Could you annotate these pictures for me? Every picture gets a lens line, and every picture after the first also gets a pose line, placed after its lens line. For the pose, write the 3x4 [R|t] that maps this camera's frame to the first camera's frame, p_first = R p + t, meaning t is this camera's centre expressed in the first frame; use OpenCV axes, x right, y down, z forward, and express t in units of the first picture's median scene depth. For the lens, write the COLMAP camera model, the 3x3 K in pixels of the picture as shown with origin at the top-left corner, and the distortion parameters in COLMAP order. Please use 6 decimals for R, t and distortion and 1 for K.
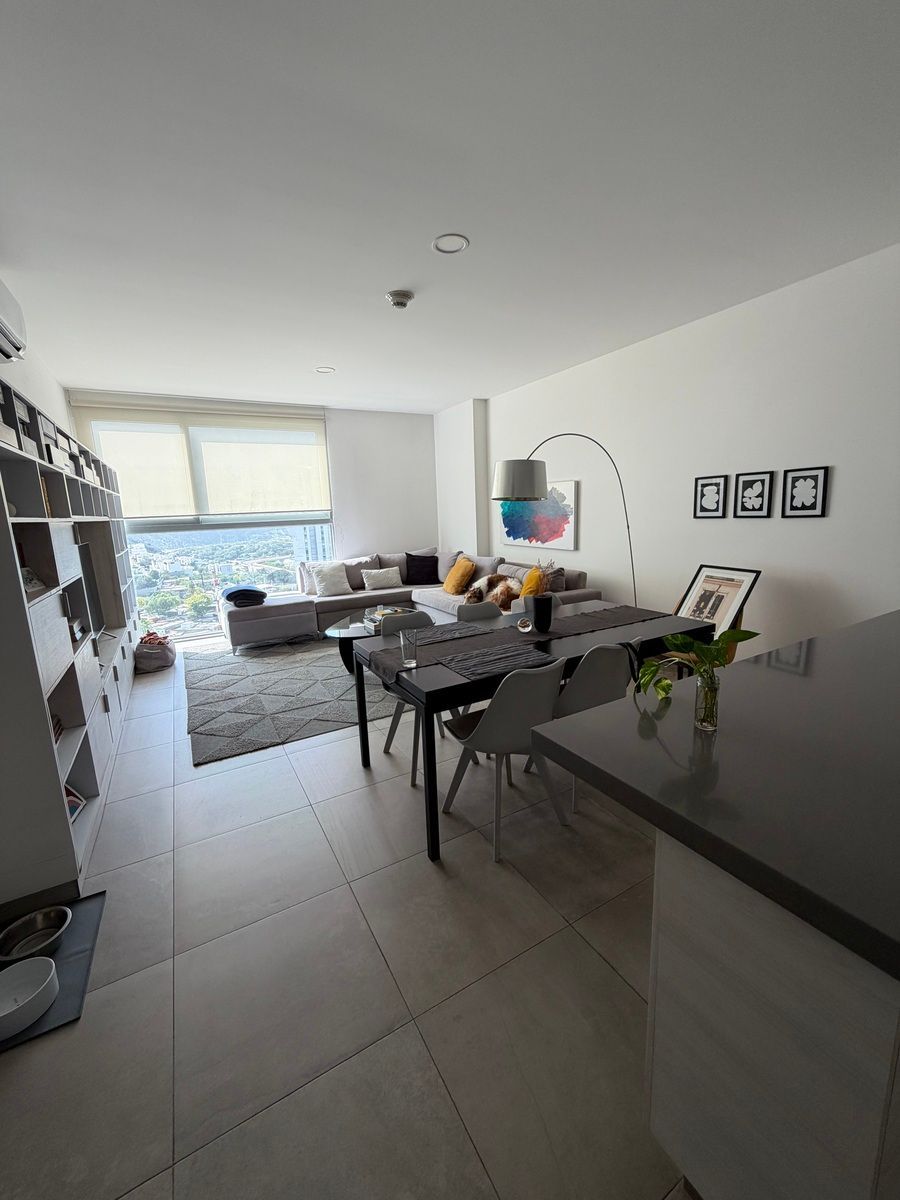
lens RADIAL K [[476.3, 0, 452.8], [0, 476.3, 596.5], [0, 0, 1]] dist [-0.001362, -0.000222]
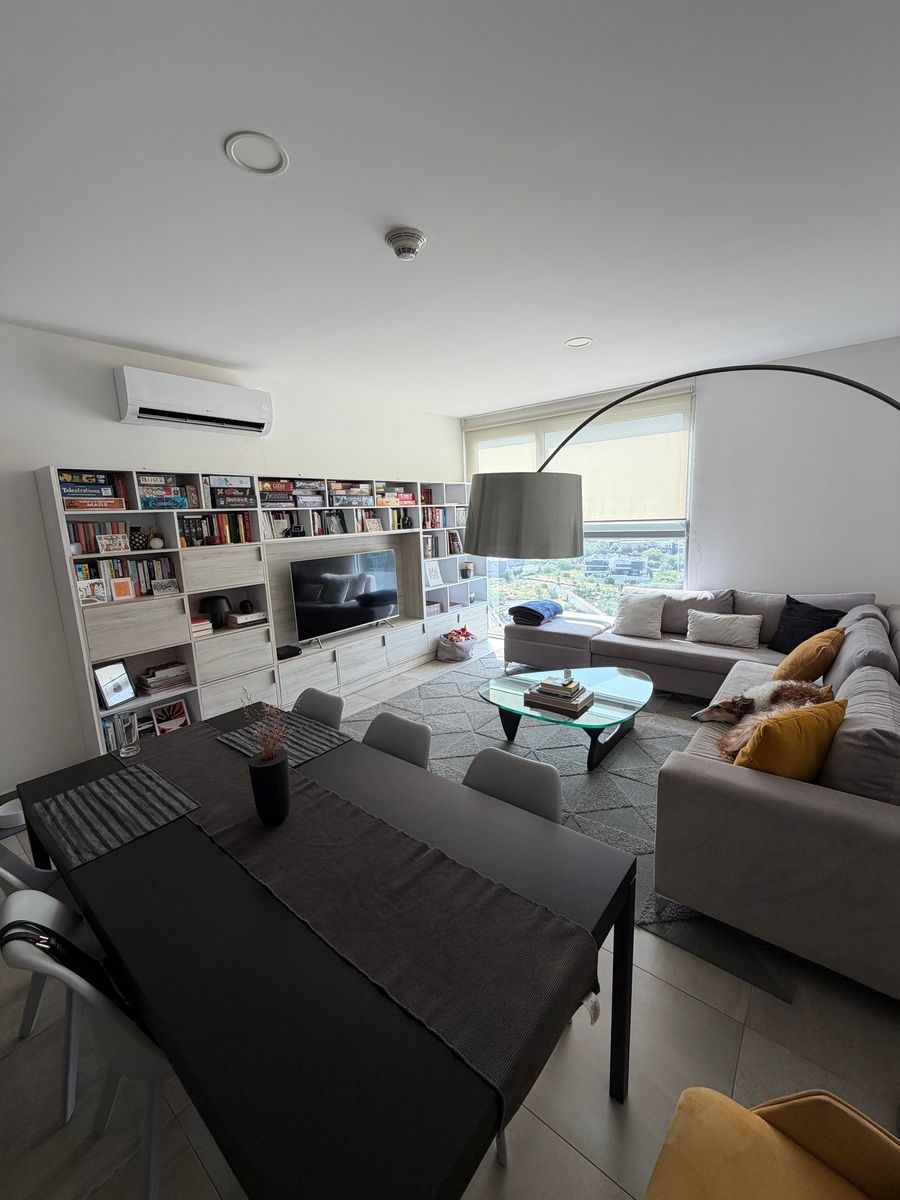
lens RADIAL K [[476.3, 0, 452.8], [0, 476.3, 596.5], [0, 0, 1]] dist [-0.001362, -0.000222]
pose [[0.374137, 0.181417, -0.909455, 0.327164], [-0.143808, 0.980166, 0.136362, -0.128494], [0.916155, 0.079769, 0.392806, 0.452174]]
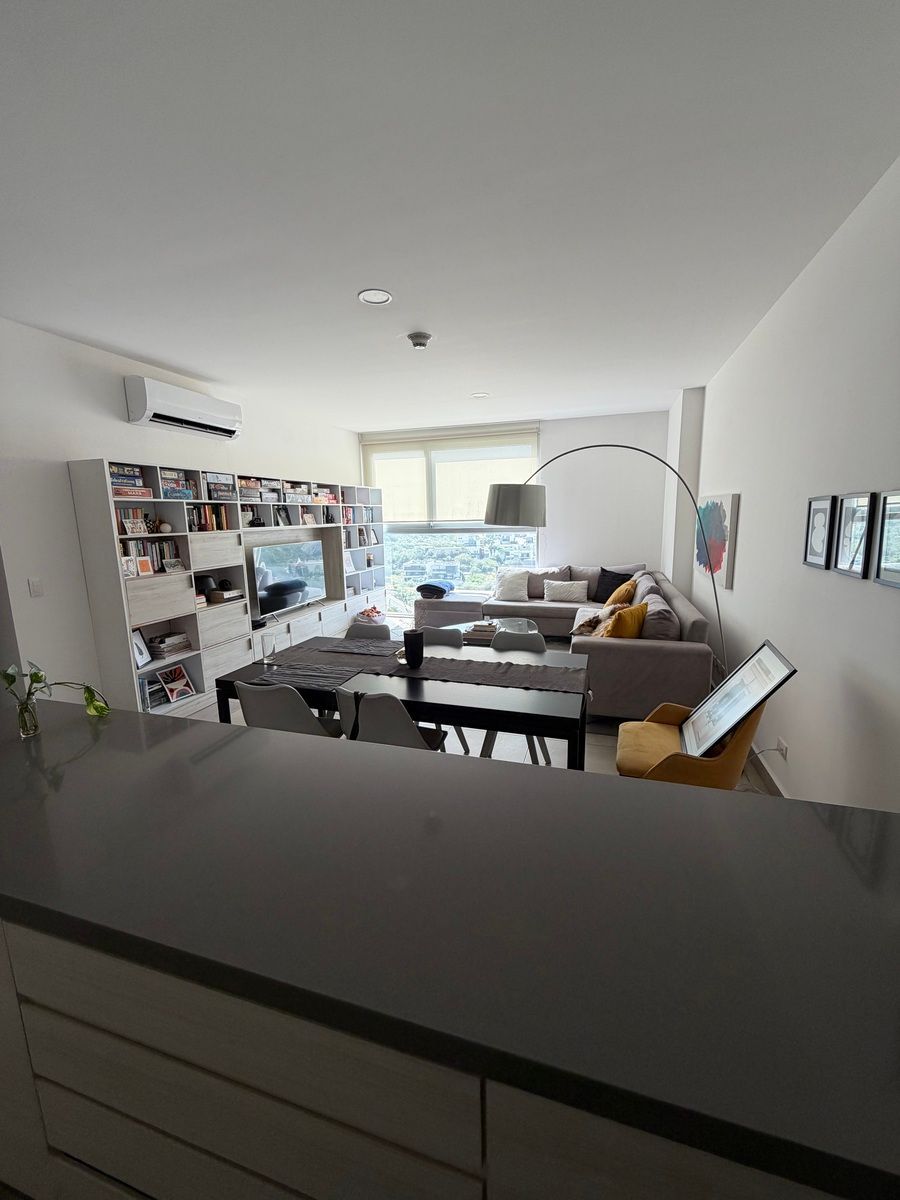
lens RADIAL K [[476.3, 0, 452.8], [0, 476.3, 596.5], [0, 0, 1]] dist [-0.001362, -0.000222]
pose [[0.687037, 0.146448, -0.711712, 0.430436], [-0.138185, 0.987937, 0.069892, -0.070036], [0.713362, 0.050329, 0.698986, 0.172858]]
